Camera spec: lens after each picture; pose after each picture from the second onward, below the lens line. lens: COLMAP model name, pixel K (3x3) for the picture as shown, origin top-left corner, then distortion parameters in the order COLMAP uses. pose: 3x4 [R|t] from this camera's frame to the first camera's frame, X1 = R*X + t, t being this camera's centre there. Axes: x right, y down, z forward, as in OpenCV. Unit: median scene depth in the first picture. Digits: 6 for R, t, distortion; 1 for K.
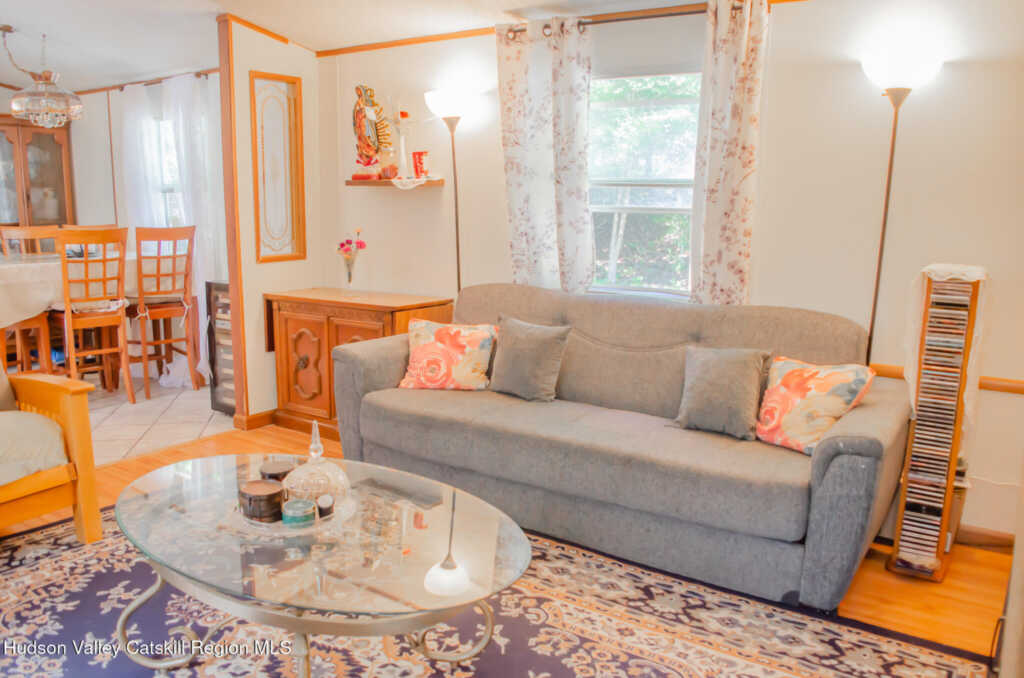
lens RADIAL K [[810.2, 0, 515.5], [0, 810.2, 345.0], [0, 0, 1]] dist [-0.103983, 0.033133]
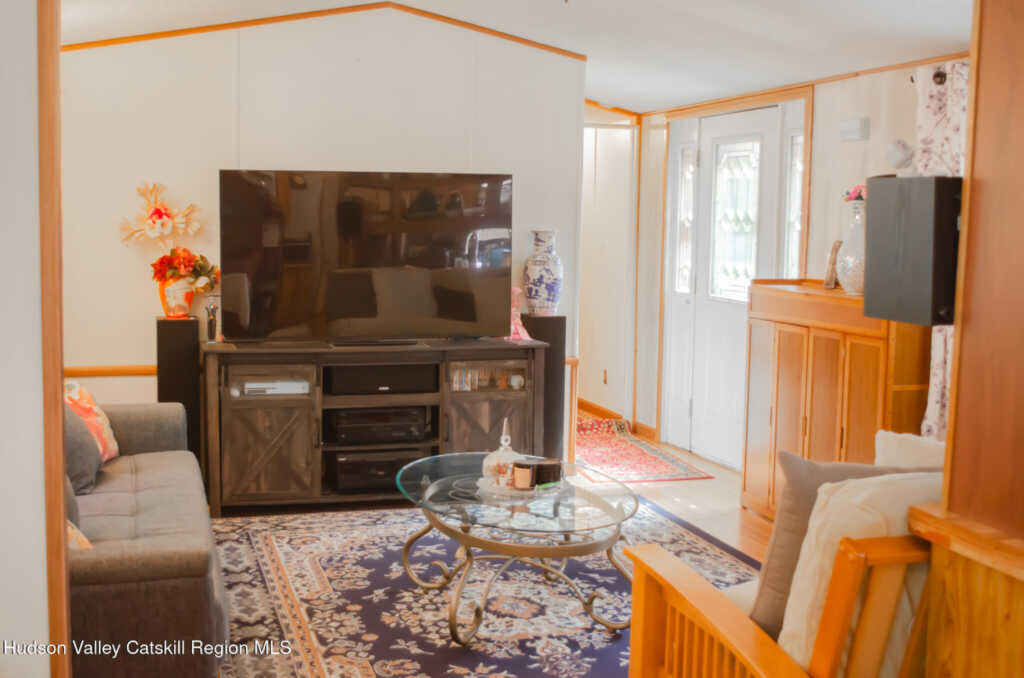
lens RADIAL K [[1207.3, 0, 512.0], [0, 1207.3, 339.0], [0, 0, 1]] dist [-0.066944, 0.003170]
pose [[-0.784280, -0.094042, 0.613238, -1.302876], [0.086394, 0.962259, 0.258056, -0.490740], [-0.614362, 0.255369, -0.746557, 2.156301]]
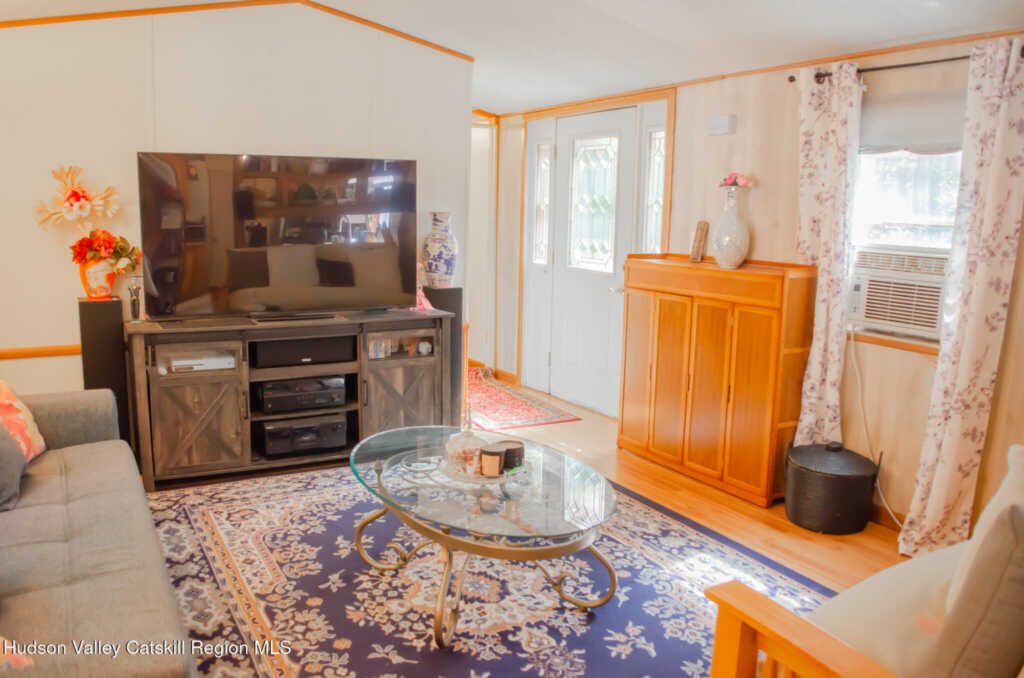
lens RADIAL K [[810.2, 0, 515.5], [0, 810.2, 345.0], [0, 0, 1]] dist [-0.103983, 0.033133]
pose [[-0.901111, -0.109205, 0.419610, -0.756697], [0.044040, 0.939705, 0.339139, -0.390604], [-0.431345, 0.324081, -0.841969, 1.786923]]
